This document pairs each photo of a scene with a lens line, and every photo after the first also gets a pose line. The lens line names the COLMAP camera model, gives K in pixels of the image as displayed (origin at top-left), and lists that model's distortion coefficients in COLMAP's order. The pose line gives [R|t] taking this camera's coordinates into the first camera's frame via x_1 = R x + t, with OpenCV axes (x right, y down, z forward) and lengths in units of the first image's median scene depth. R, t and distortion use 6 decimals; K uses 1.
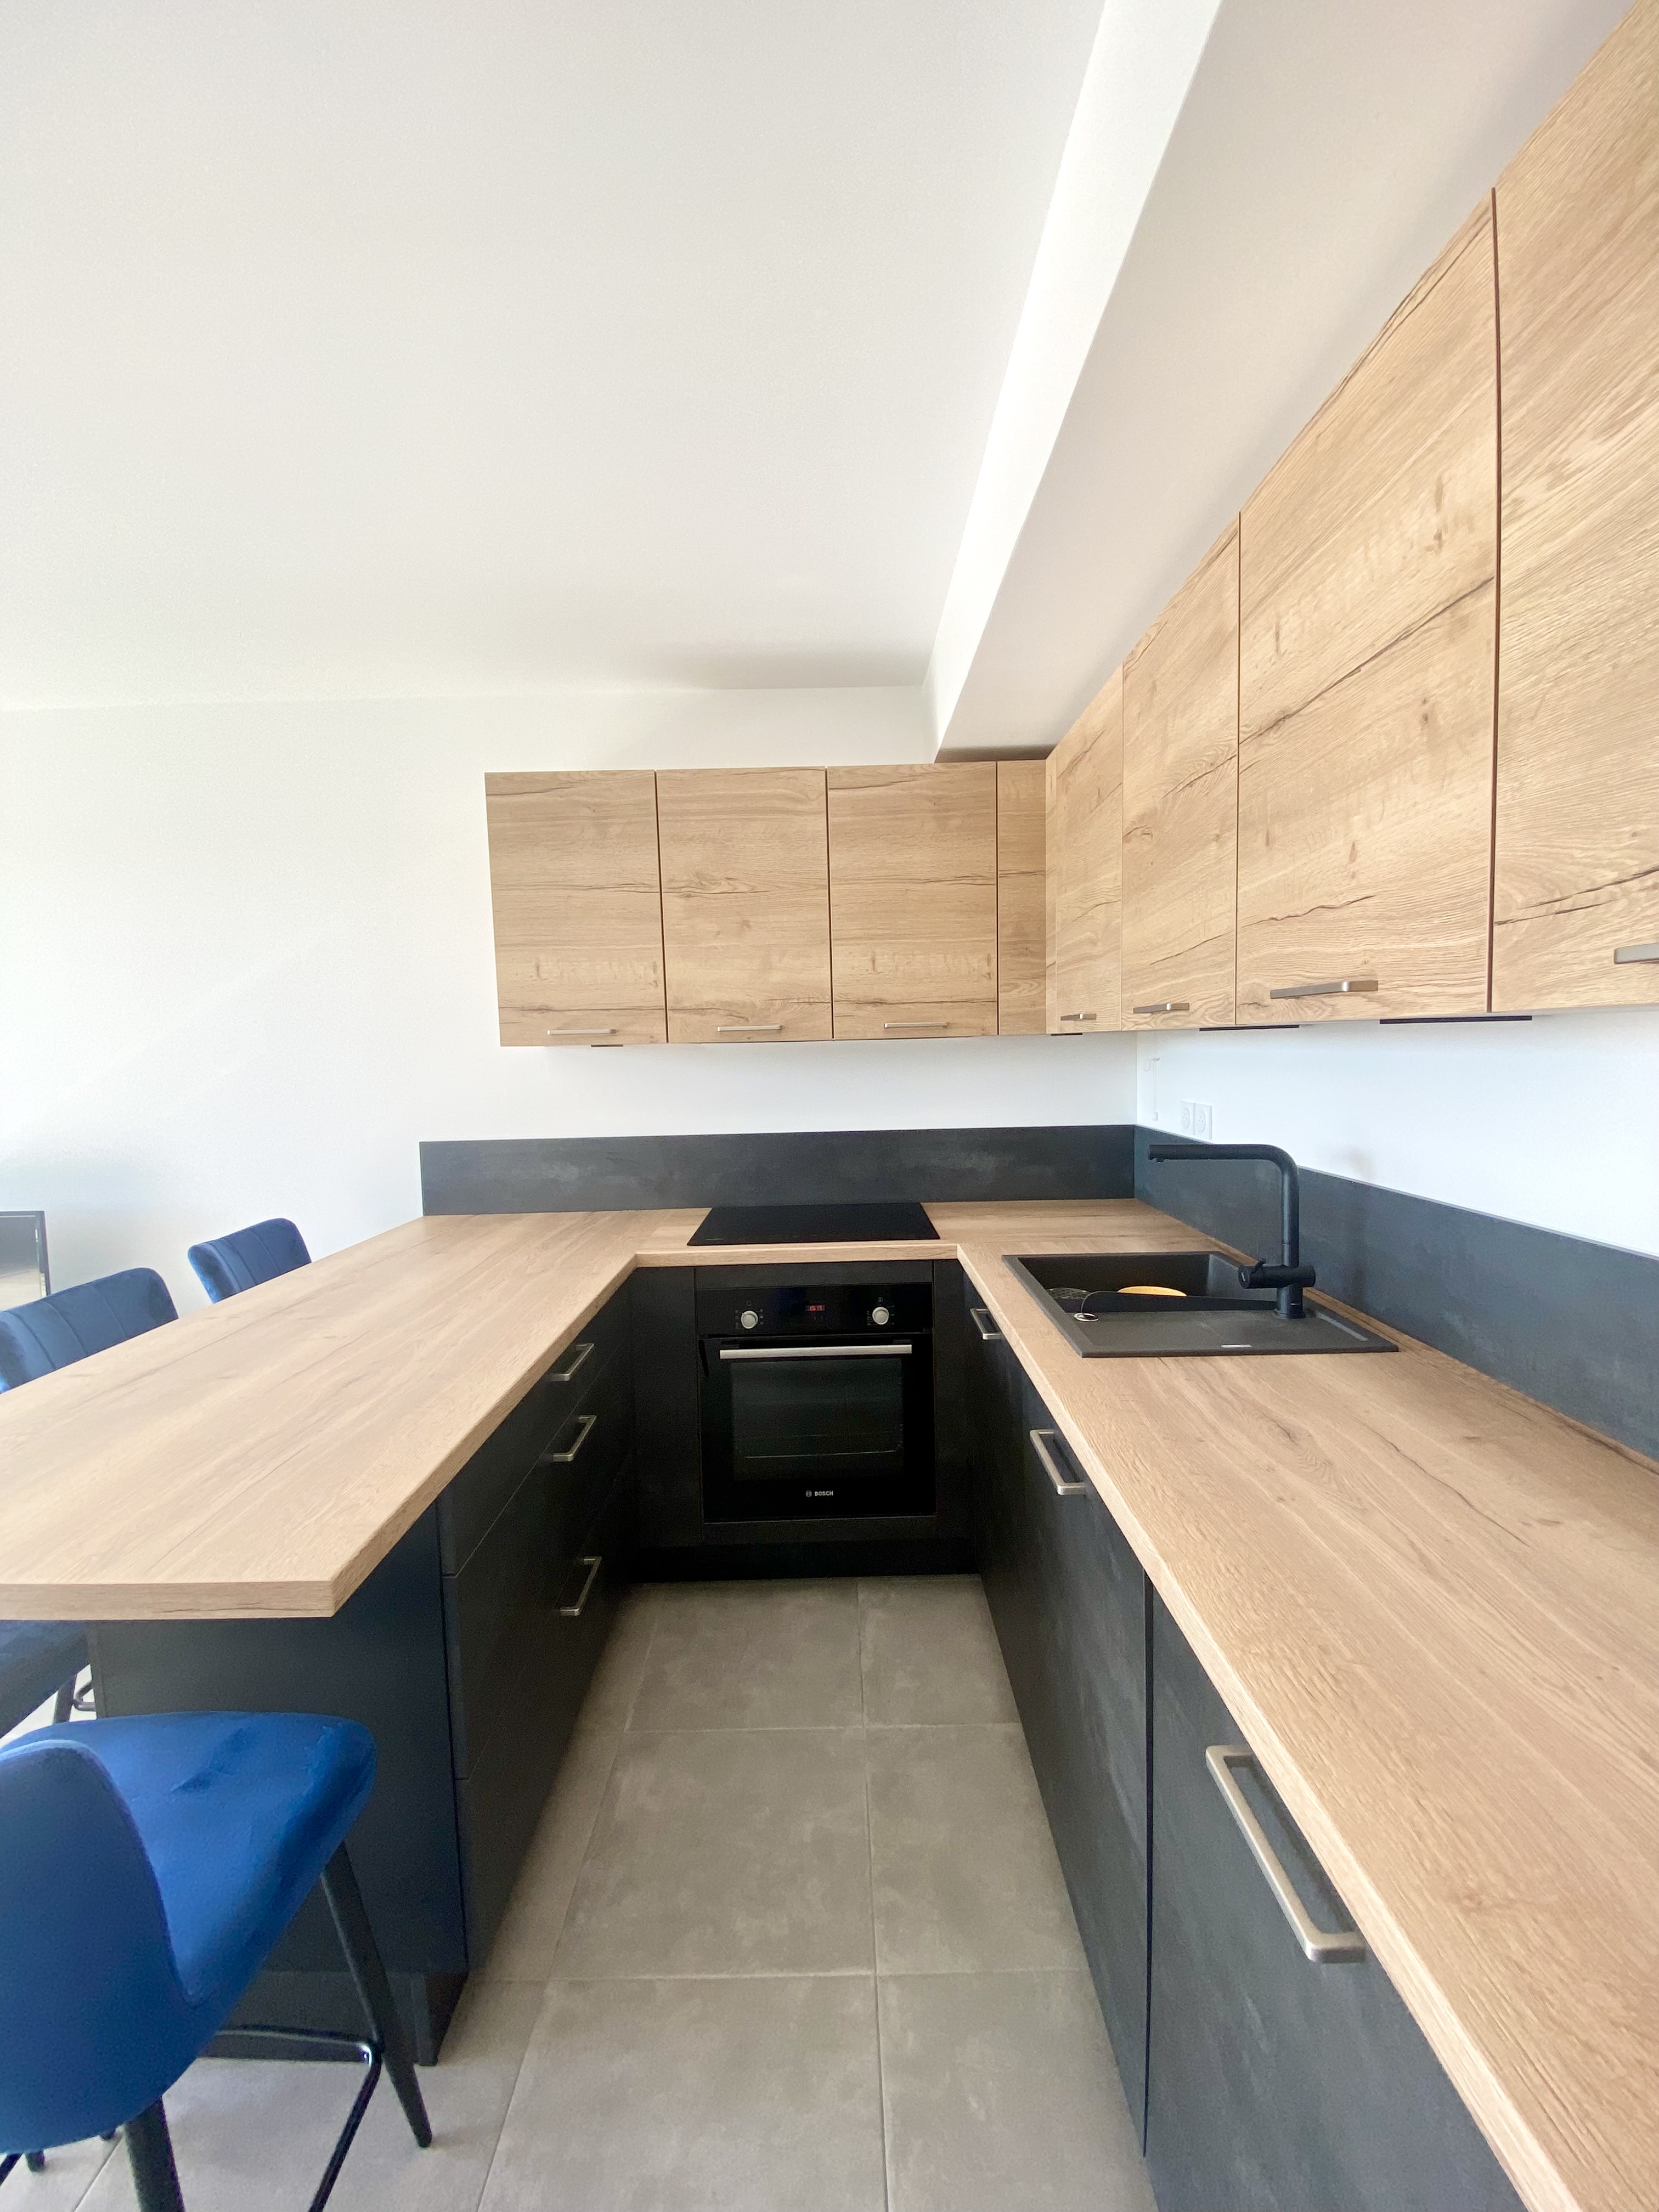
lens RADIAL K [[882.8, 0, 829.5], [0, 882.8, 1106.0], [0, 0, 1]] dist [0.049582, -0.038878]
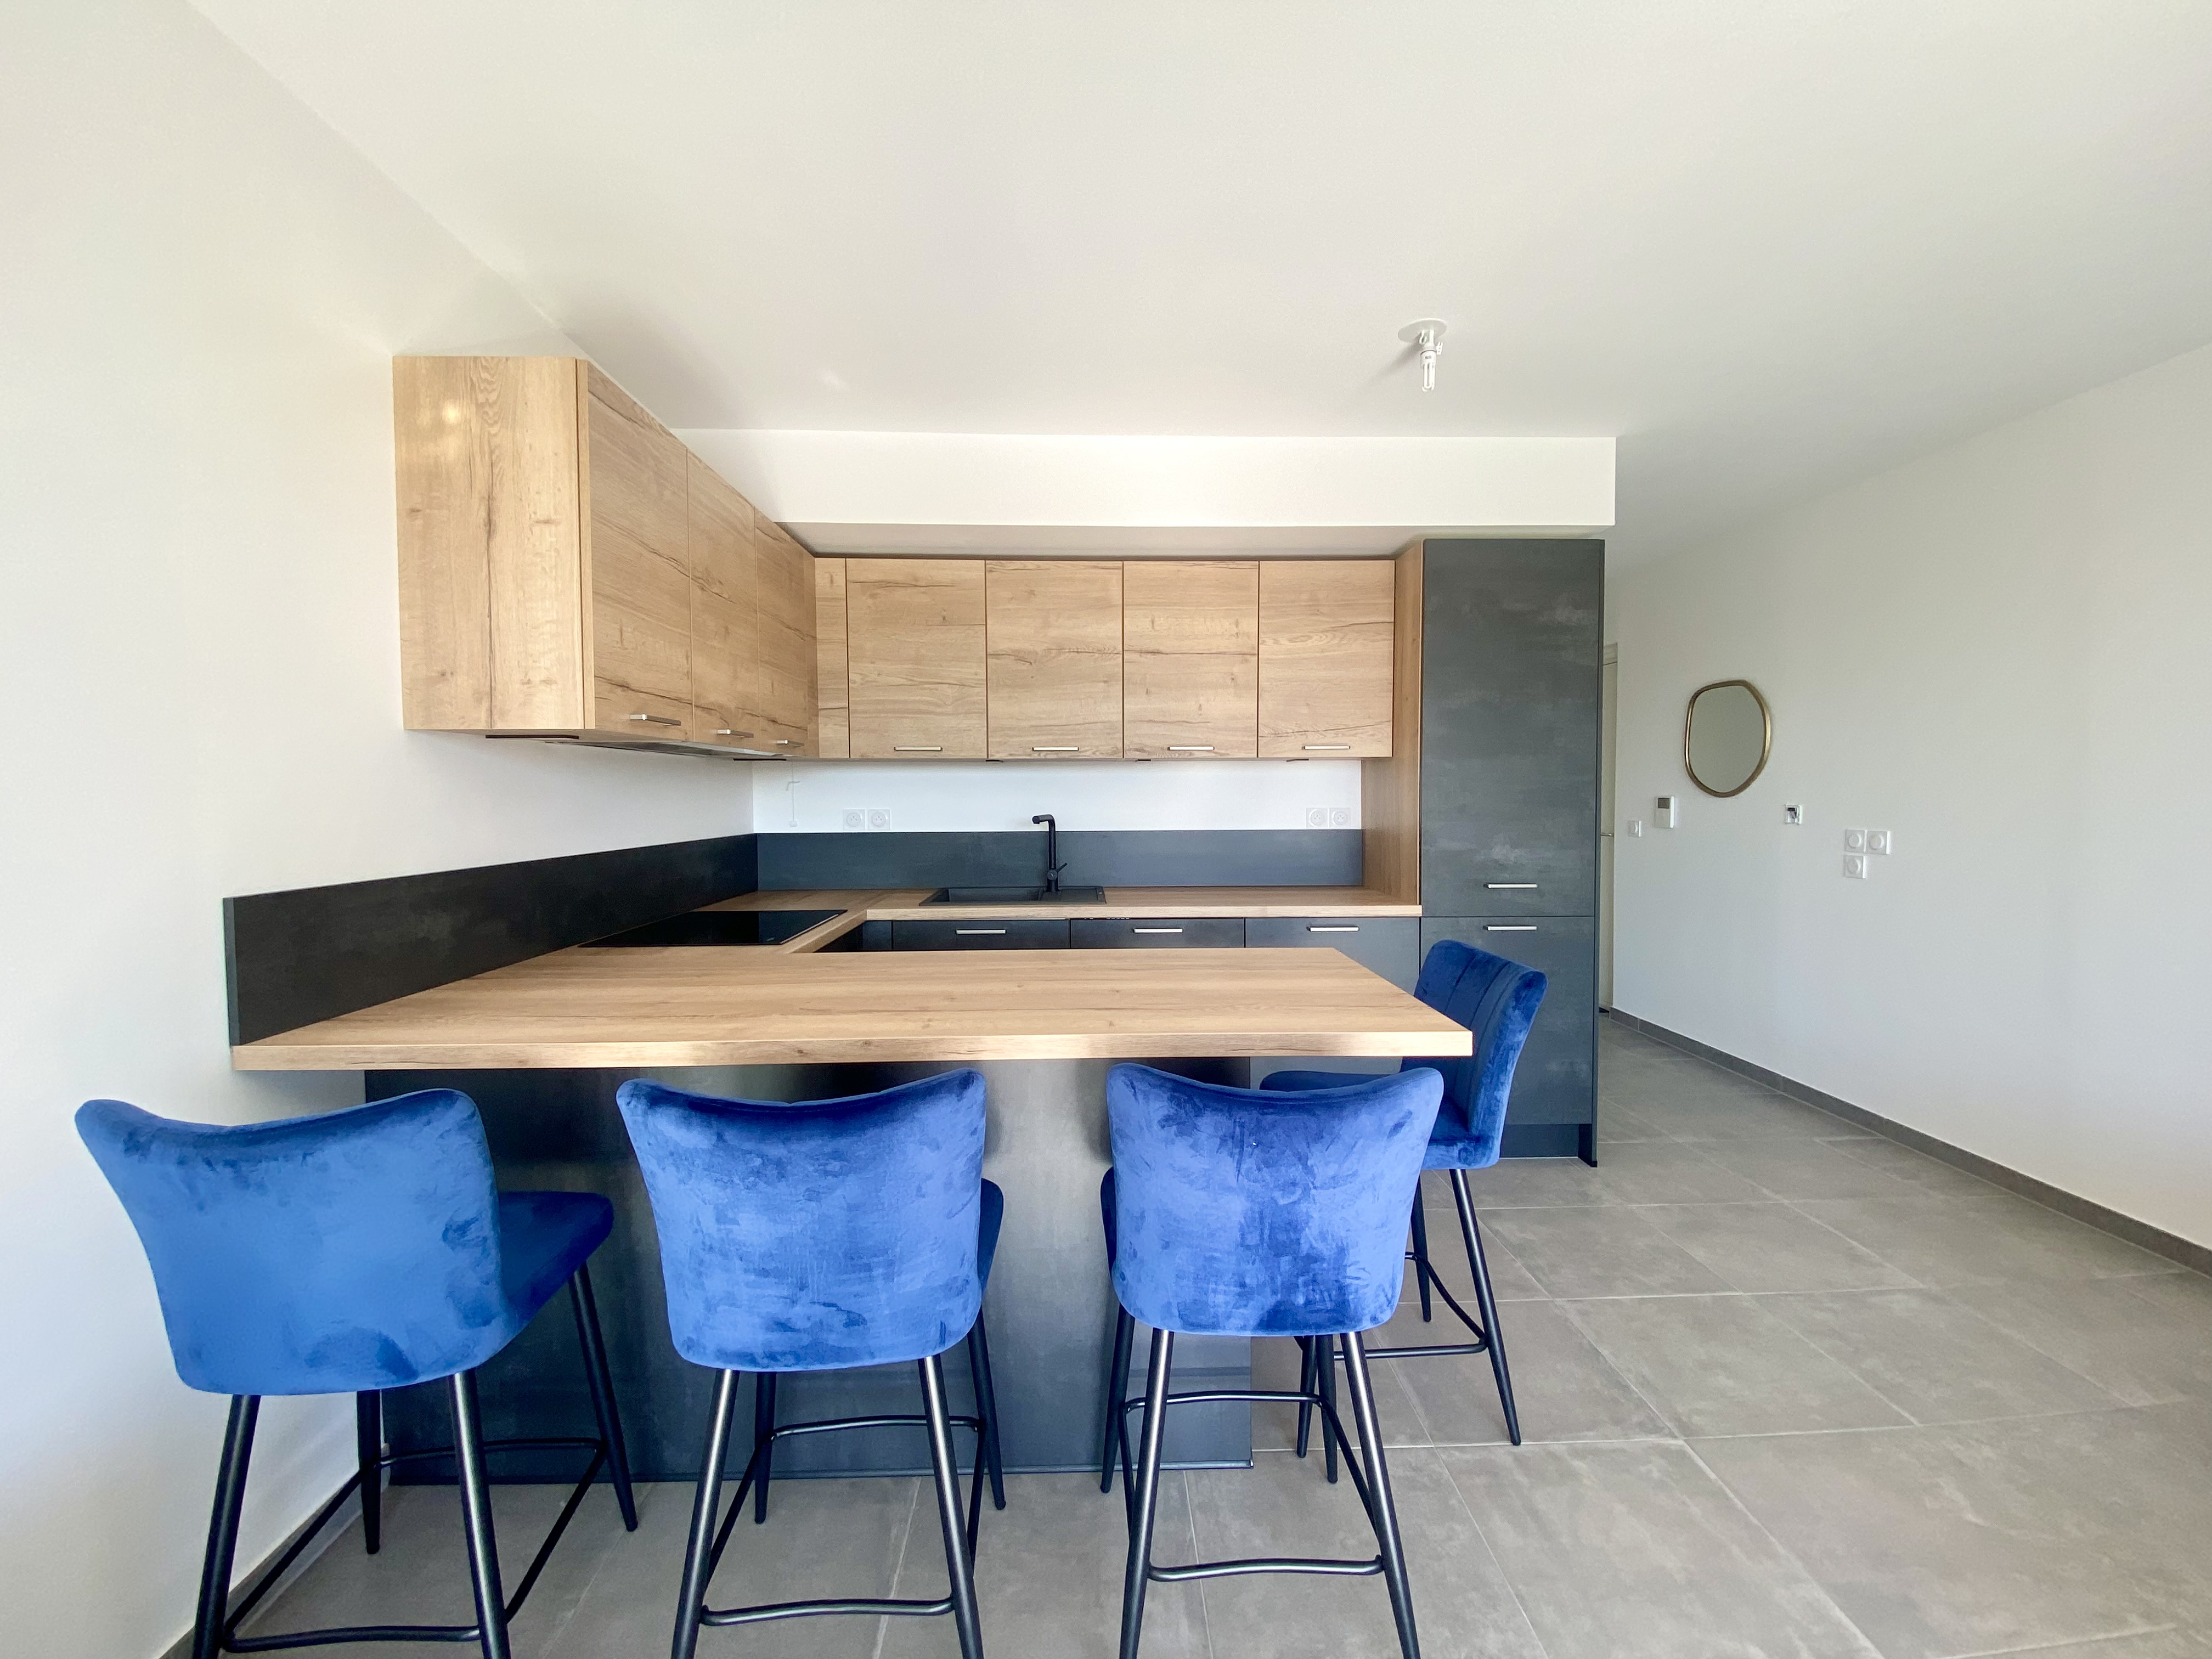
lens RADIAL K [[882.8, 0, 1103.8], [0, 882.8, 823.0], [0, 0, 1]] dist [0.049582, -0.038878]
pose [[-0.014796, -0.018707, 0.999716, -2.818261], [0.069446, 0.997391, 0.019692, 0.059510], [-0.997476, 0.069717, -0.013459, 1.494280]]
